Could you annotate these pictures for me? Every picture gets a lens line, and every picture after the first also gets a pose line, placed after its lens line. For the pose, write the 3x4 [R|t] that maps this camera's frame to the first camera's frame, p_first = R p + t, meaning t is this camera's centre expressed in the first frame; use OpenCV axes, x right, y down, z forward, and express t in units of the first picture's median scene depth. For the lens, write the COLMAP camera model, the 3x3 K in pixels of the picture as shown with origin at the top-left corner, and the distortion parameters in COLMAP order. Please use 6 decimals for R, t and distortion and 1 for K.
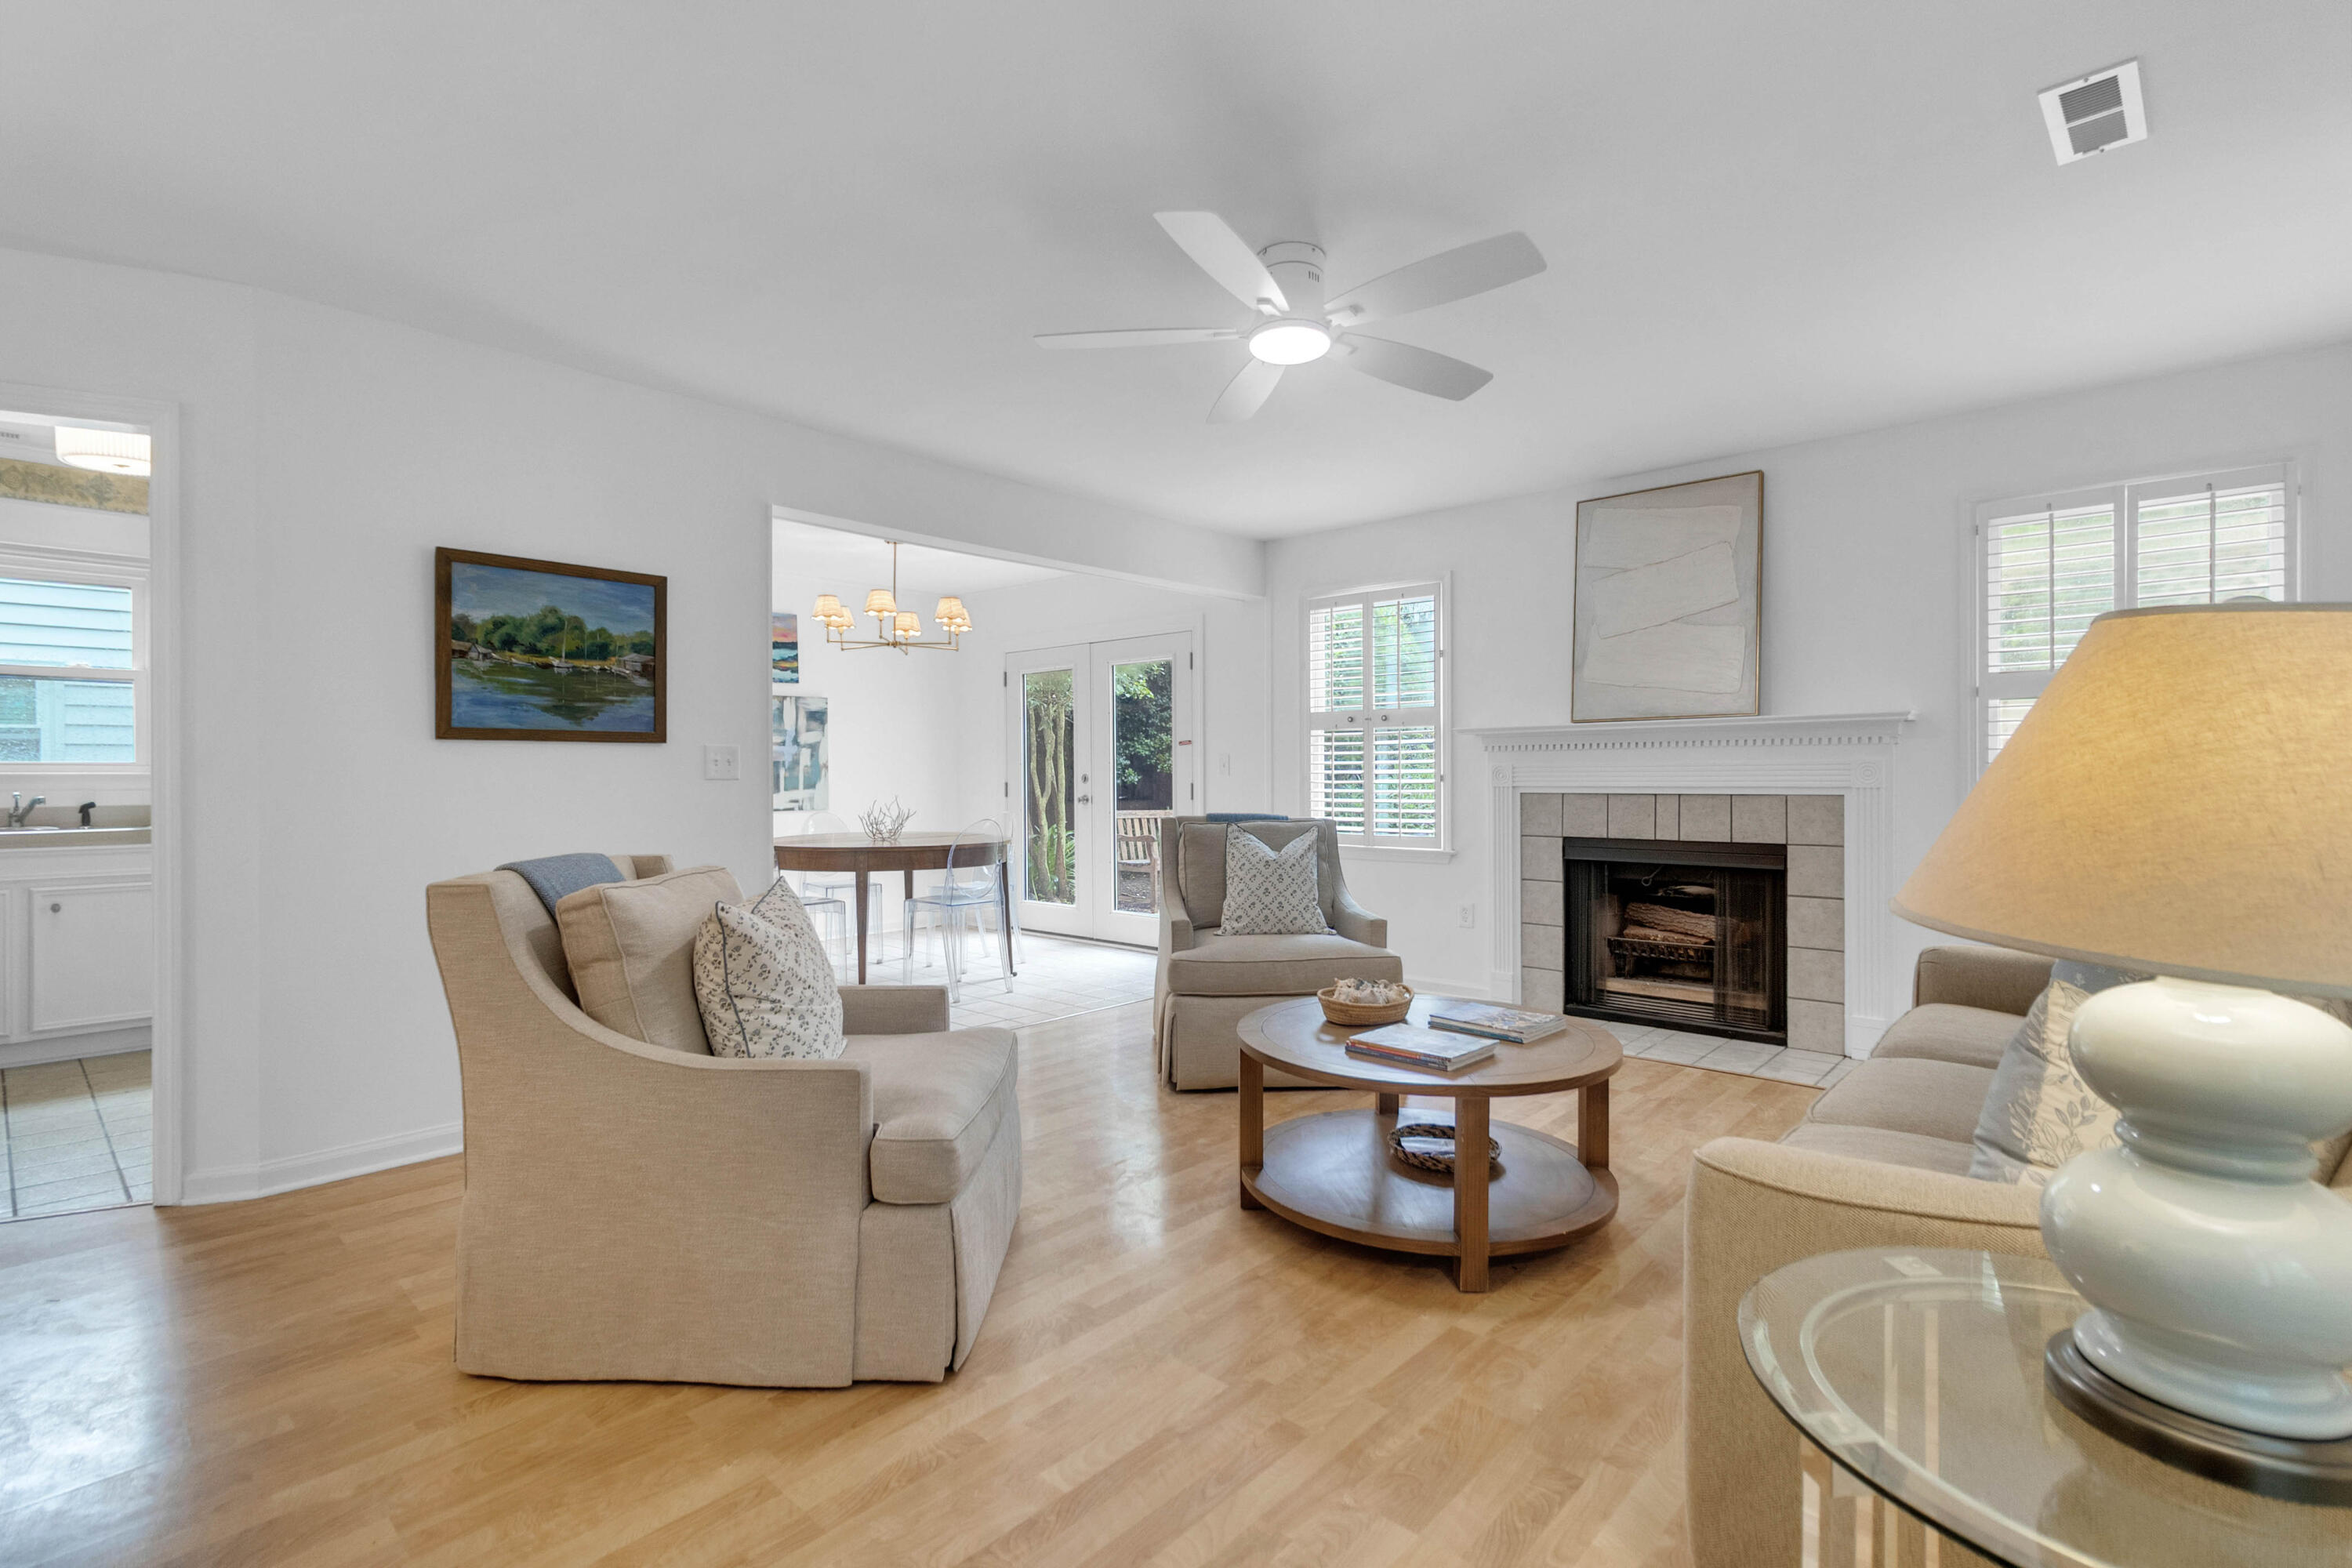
lens RADIAL K [[1094.3, 0, 1177.9], [0, 1094.3, 782.1], [0, 0, 1]] dist [-0.001078, 0.000146]
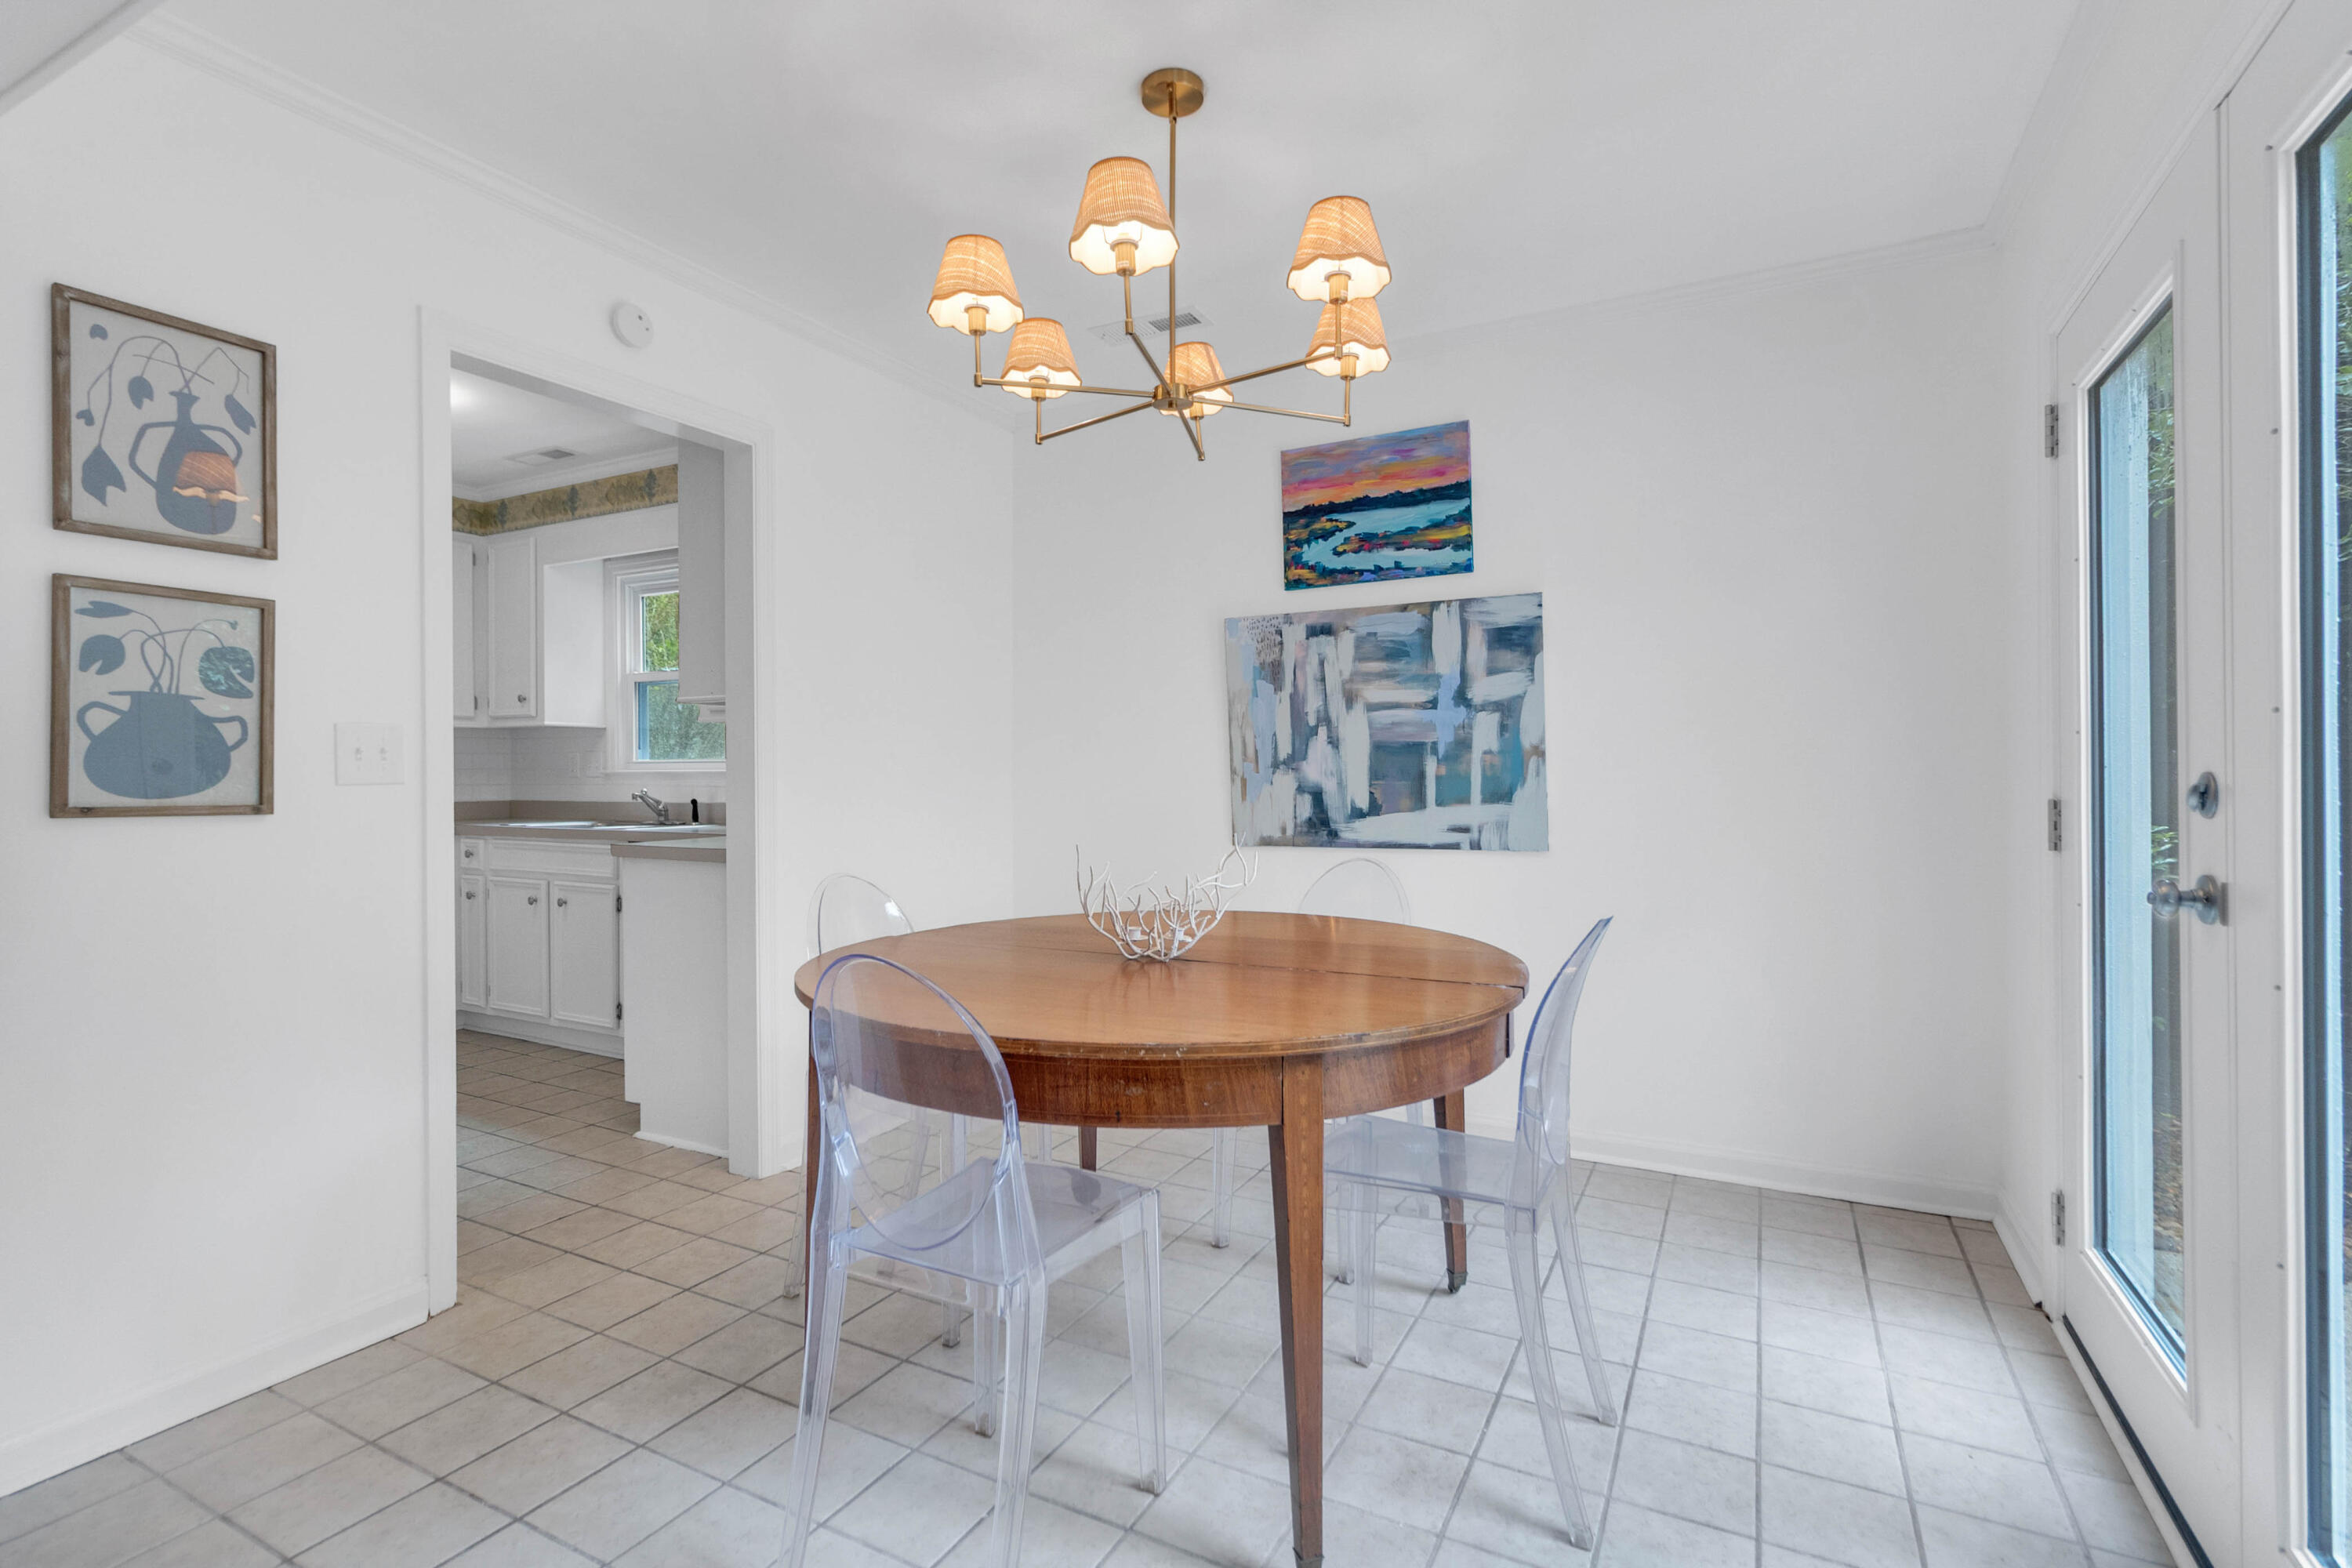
lens RADIAL K [[1094.3, 0, 1176.5], [0, 1094.3, 773.2], [0, 0, 1]] dist [-0.001078, 0.000146]
pose [[0.244070, 0.002818, -0.969754, 0.127134], [-0.003354, 0.999992, 0.002062, -0.012458], [0.969752, 0.002749, 0.244077, 1.502432]]
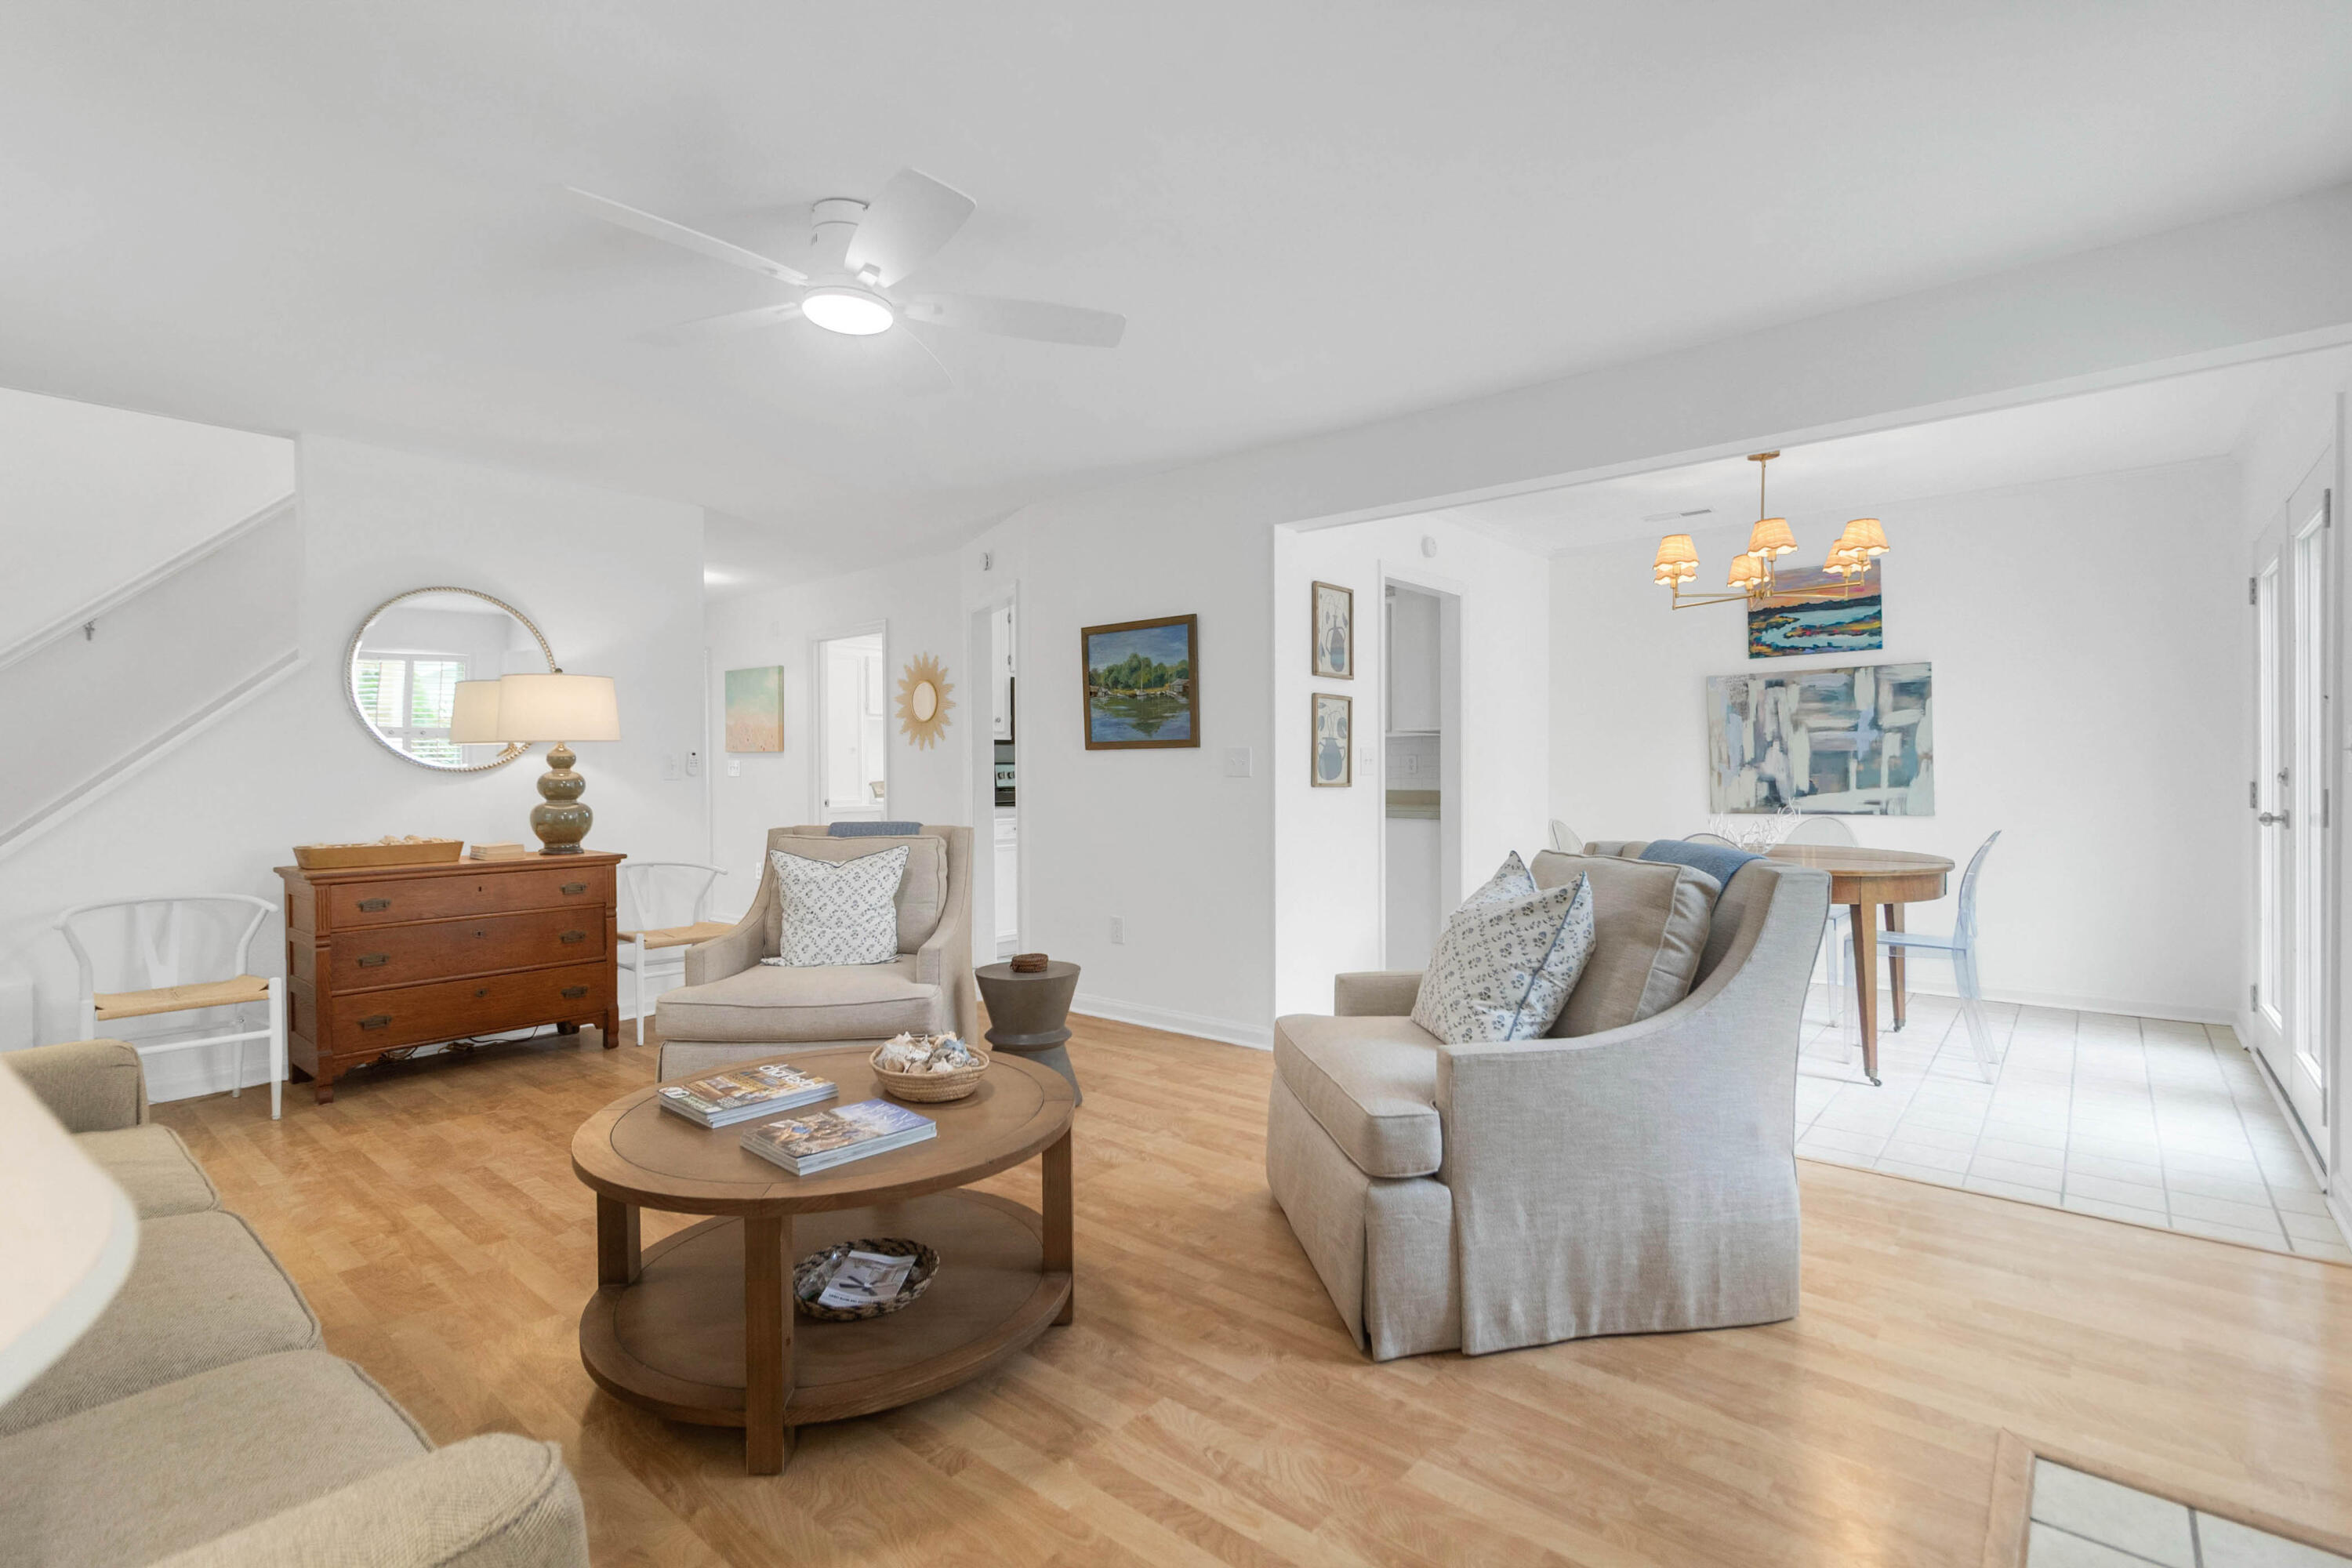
lens RADIAL K [[1094.3, 0, 1162.3], [0, 1094.3, 778.6], [0, 0, 1]] dist [-0.001078, 0.000146]
pose [[0.030083, 0.009896, -0.999498, 0.784244], [-0.001238, 0.999951, 0.009864, -0.012245], [0.999547, 0.000941, 0.030094, 0.927556]]
